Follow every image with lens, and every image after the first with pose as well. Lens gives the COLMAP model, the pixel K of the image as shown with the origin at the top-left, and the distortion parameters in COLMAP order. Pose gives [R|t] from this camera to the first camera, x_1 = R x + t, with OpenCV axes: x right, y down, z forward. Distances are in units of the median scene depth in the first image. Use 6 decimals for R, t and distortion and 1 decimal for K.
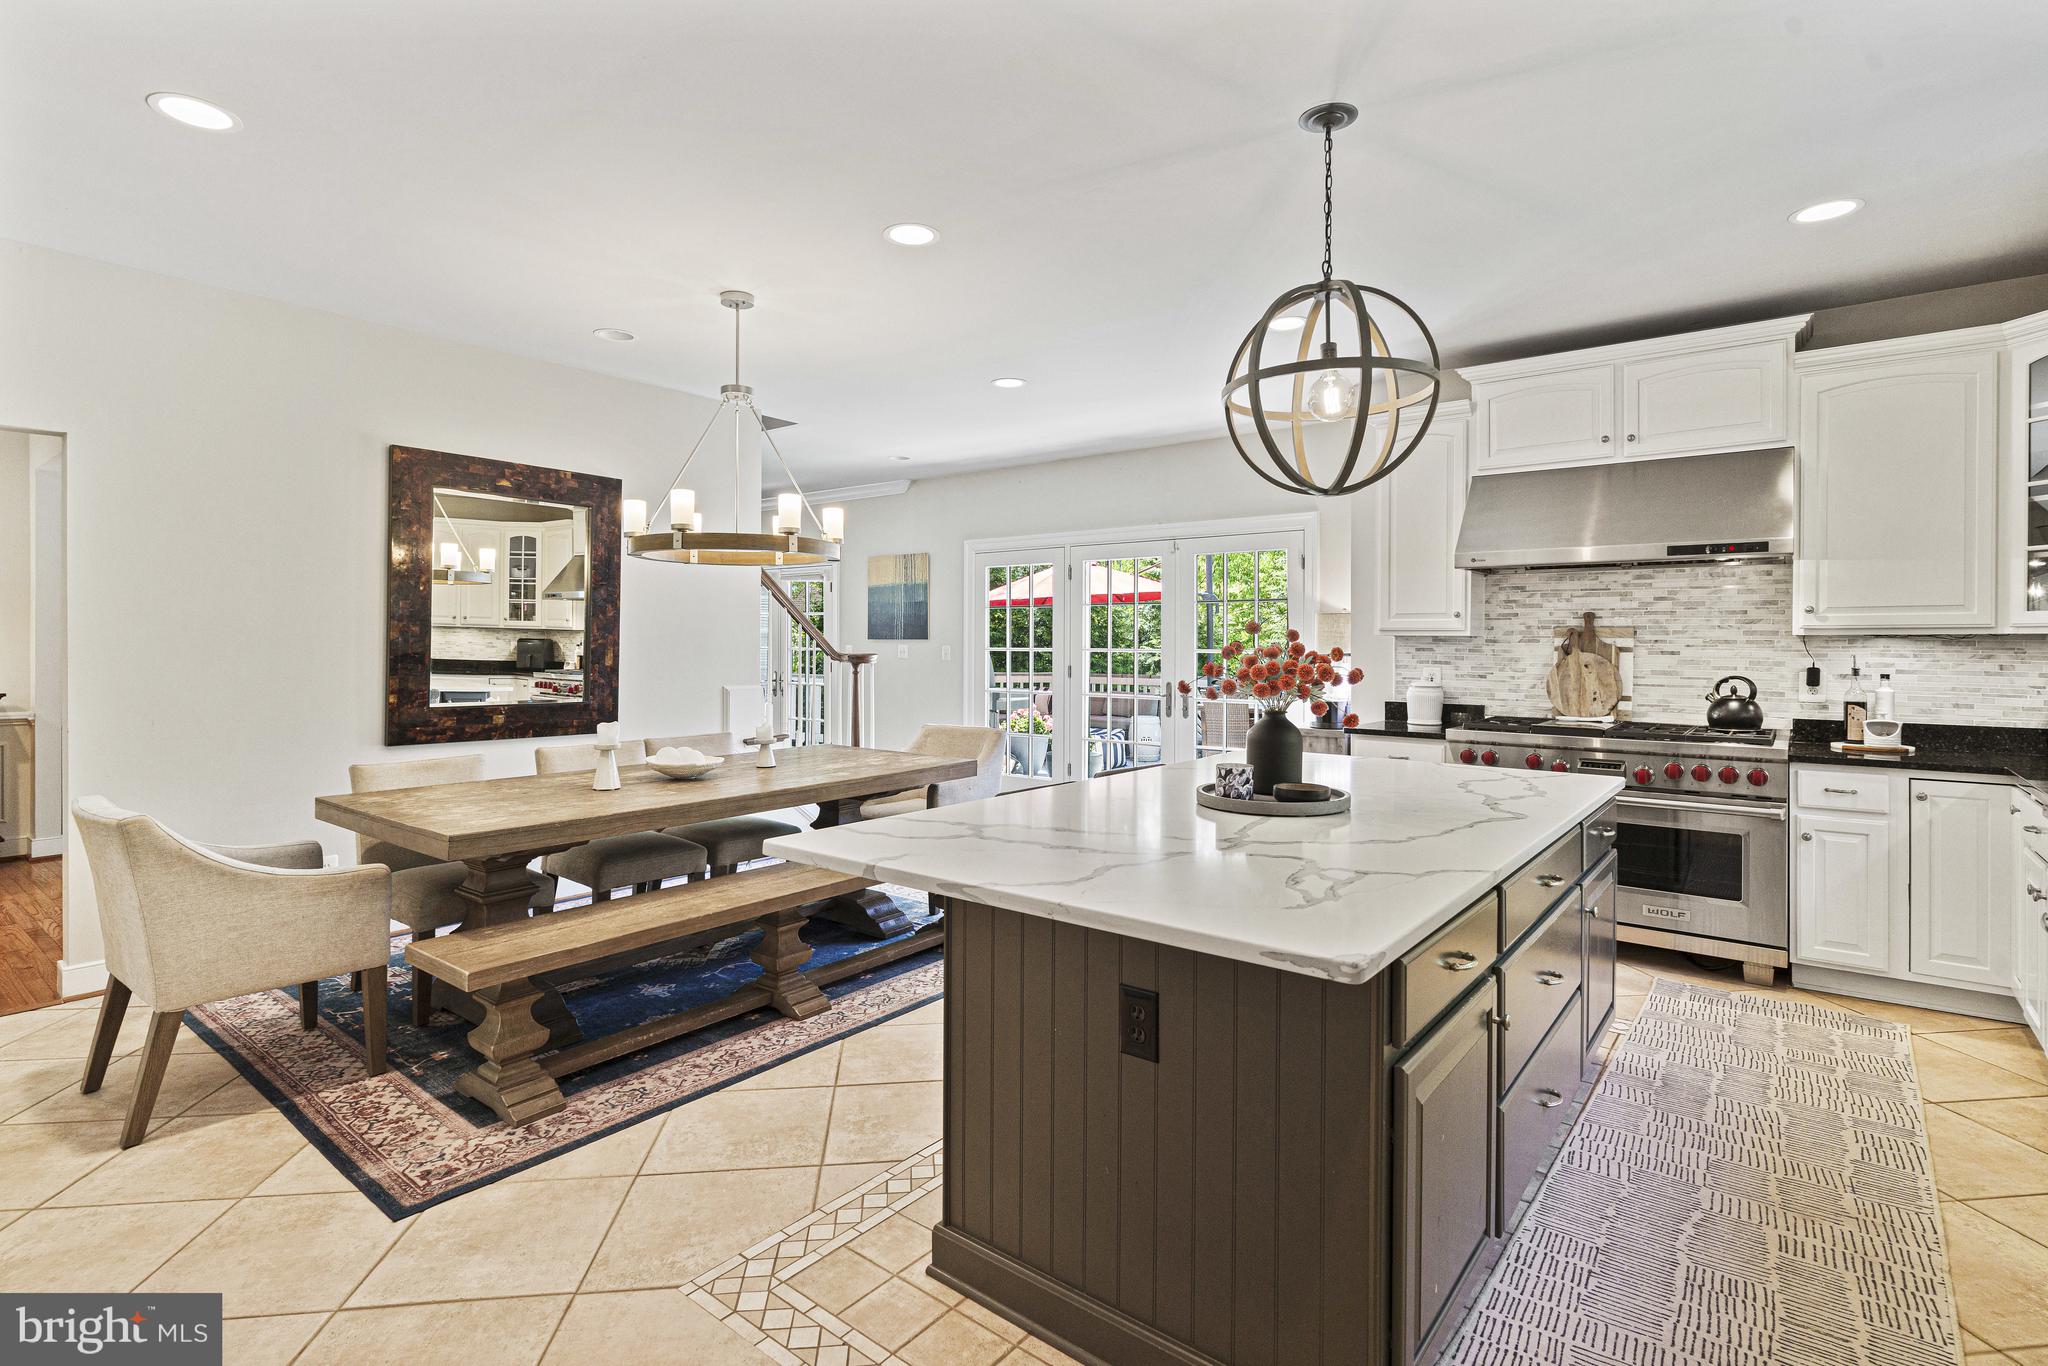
lens RADIAL K [[992.7, 0, 1026.1], [0, 992.7, 640.9], [0, 0, 1]] dist [0.000956, 0.000095]
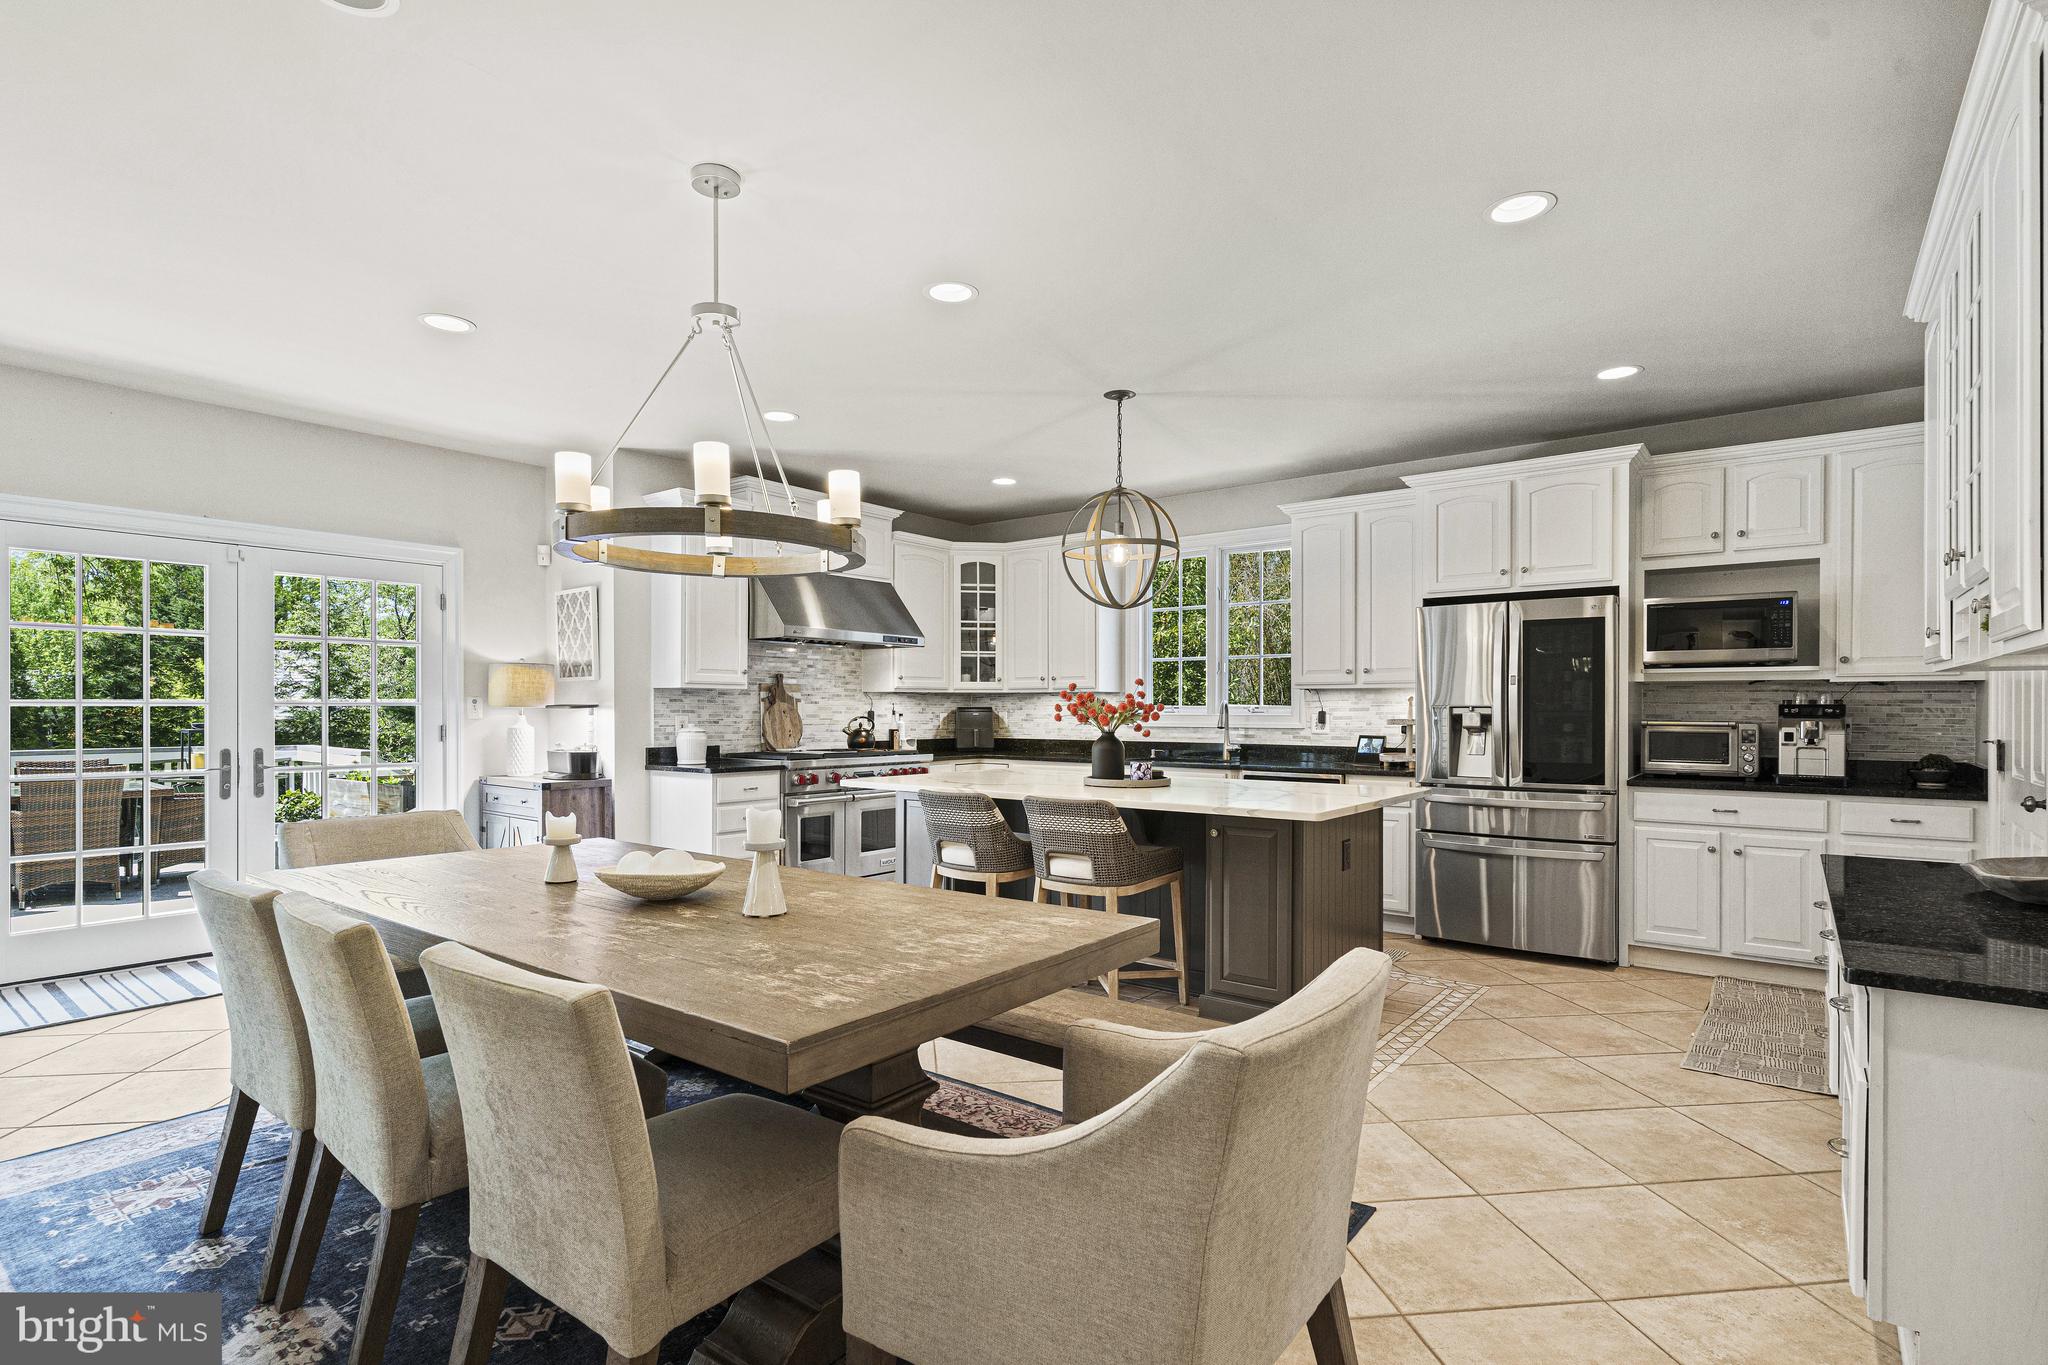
lens RADIAL K [[993.3, 0, 1024.3], [0, 993.3, 702.2], [0, 0, 1]] dist [0.002878, 0.000810]
pose [[-0.011837, 0.002843, 0.999926, -0.868531], [-0.001908, 0.999994, -0.002866, 0.015308], [-0.999928, -0.001942, -0.011831, 0.704887]]
